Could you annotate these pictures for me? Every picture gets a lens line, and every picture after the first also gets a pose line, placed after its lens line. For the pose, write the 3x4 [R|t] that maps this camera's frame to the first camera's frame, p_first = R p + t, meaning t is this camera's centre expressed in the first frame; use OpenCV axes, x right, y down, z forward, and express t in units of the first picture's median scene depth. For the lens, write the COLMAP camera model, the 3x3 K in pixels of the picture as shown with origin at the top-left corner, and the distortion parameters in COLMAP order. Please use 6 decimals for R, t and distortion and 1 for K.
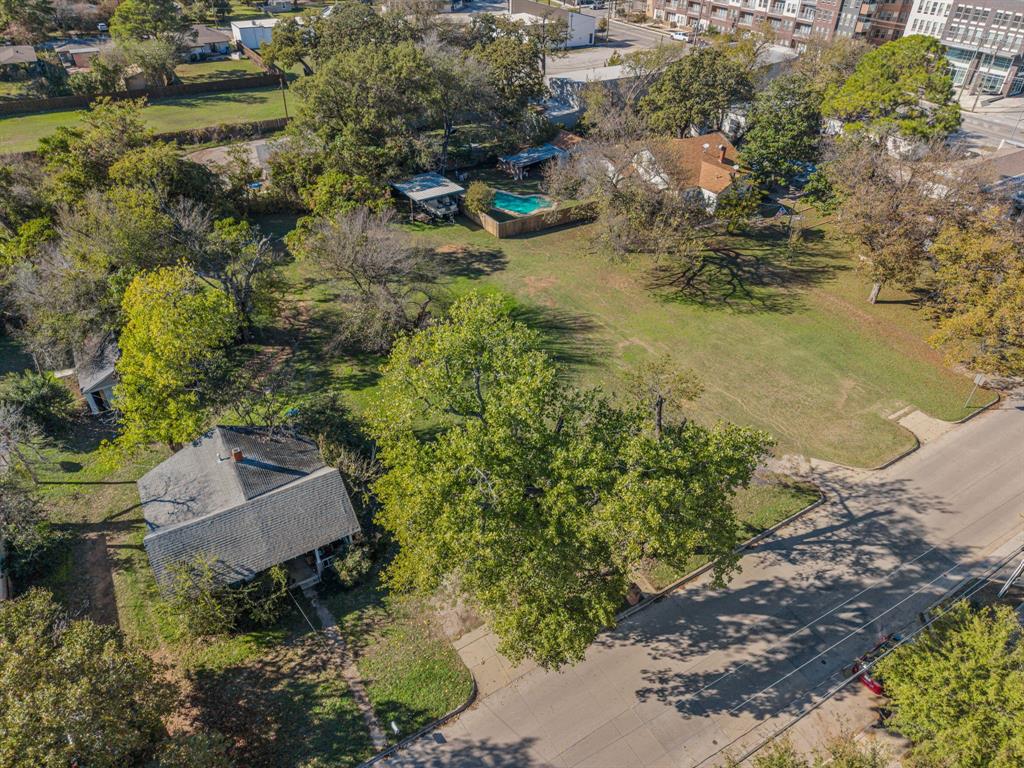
lens RADIAL K [[685.7, 0, 512.0], [0, 685.7, 384.0], [0, 0, 1]] dist [0.009003, -0.003657]
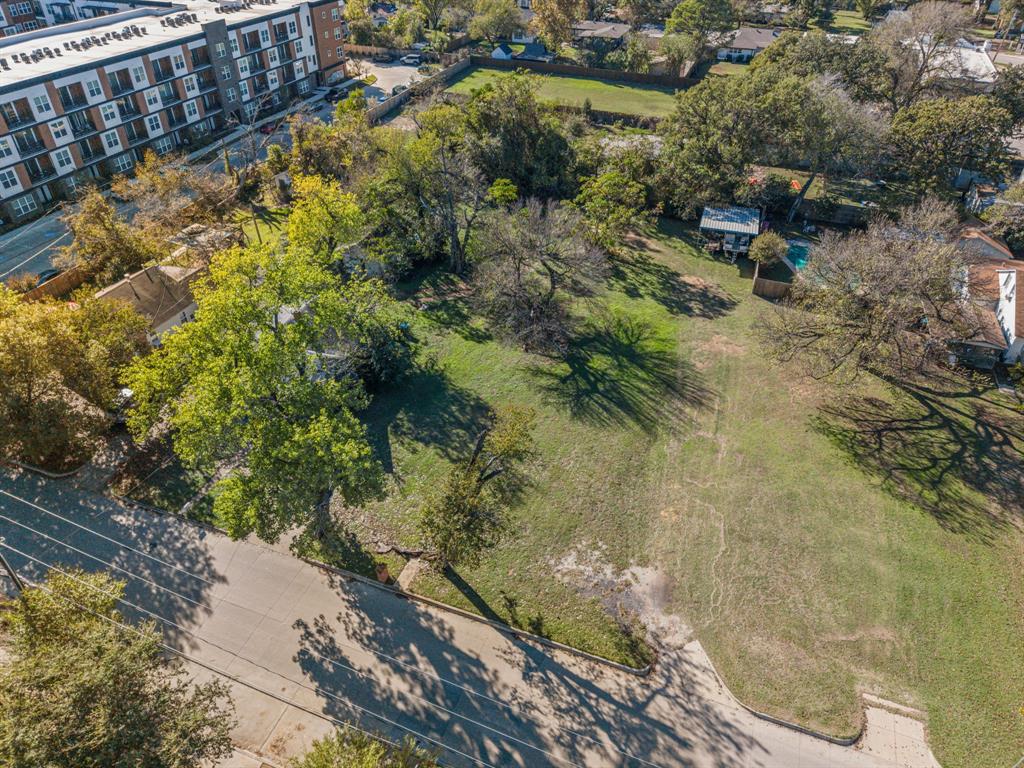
lens RADIAL K [[683.5, 0, 511.0], [0, 683.5, 387.1], [0, 0, 1]] dist [0.006340, -0.005403]
pose [[0.613834, 0.476813, -0.629172, 0.723191], [-0.474690, 0.859746, 0.188433, -0.213543], [0.630775, 0.182995, 0.754079, 0.217555]]
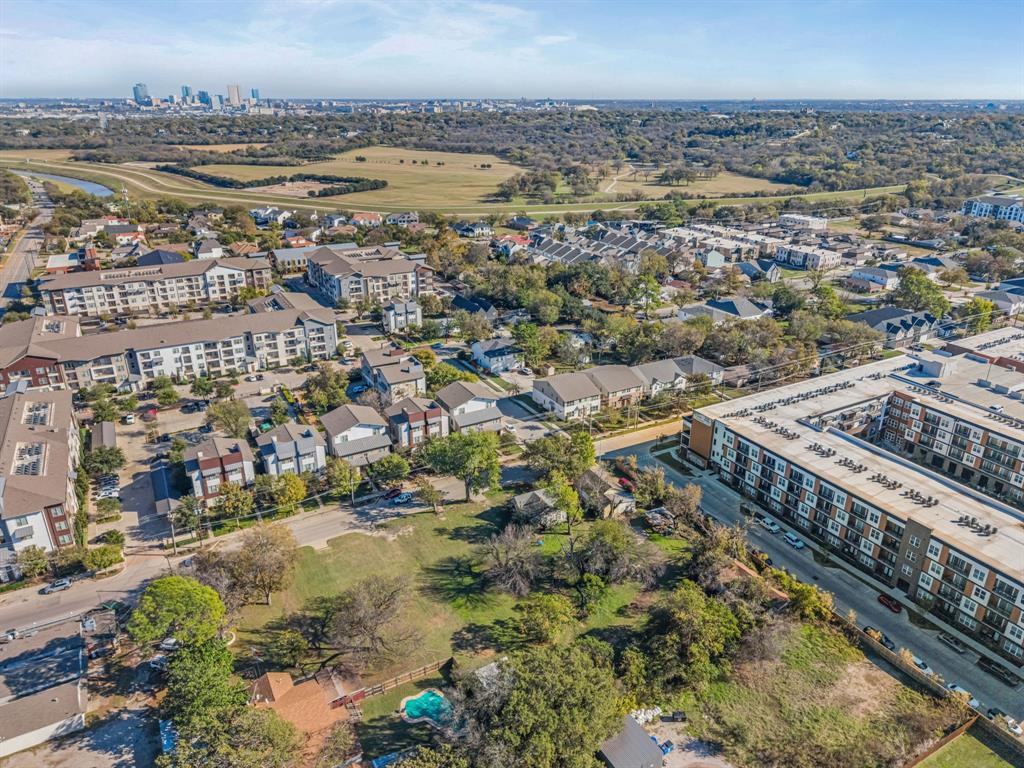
lens RADIAL K [[683.5, 0, 511.0], [0, 683.5, 387.1], [0, 0, 1]] dist [0.006340, -0.005403]
pose [[-0.998667, -0.033756, 0.039047, -0.316944], [0.016744, 0.503705, 0.863713, -3.114540], [-0.048824, 0.863216, -0.502469, 2.108647]]
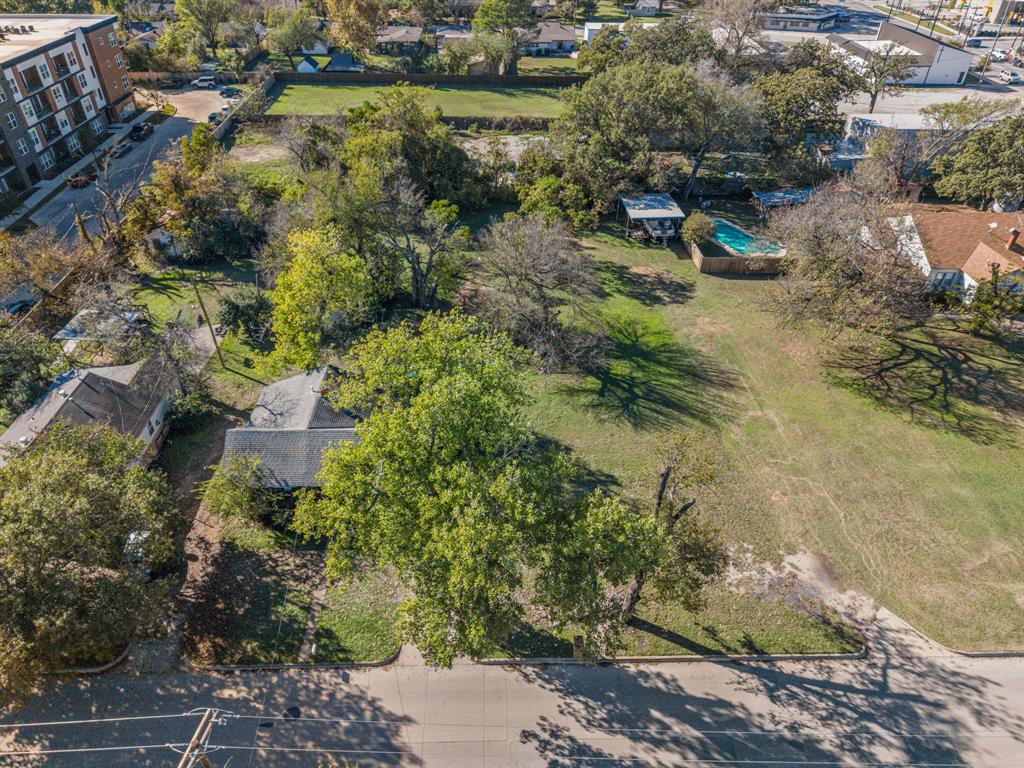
lens RADIAL K [[683.5, 0, 511.0], [0, 683.5, 387.1], [0, 0, 1]] dist [0.006340, -0.005403]
pose [[0.864914, 0.303251, -0.399953, 0.320235], [-0.301491, 0.950965, 0.069052, -0.076653], [0.401282, 0.060858, 0.913931, 0.028871]]
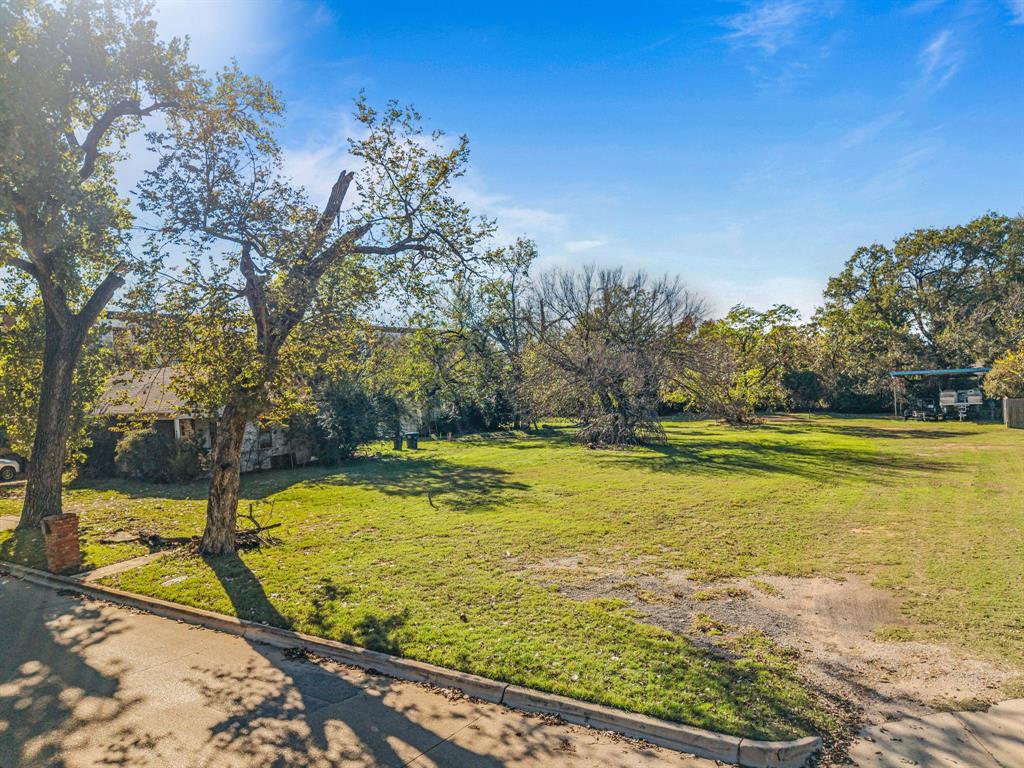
lens RADIAL K [[730.1, 0, 499.9], [0, 730.1, 387.9], [0, 0, 1]] dist [-0.003774, -0.004322]
pose [[0.396208, -0.037457, -0.917397, 0.596433], [-0.505969, 0.824859, -0.252198, 0.175253], [0.766169, 0.564096, 0.307863, 0.865250]]
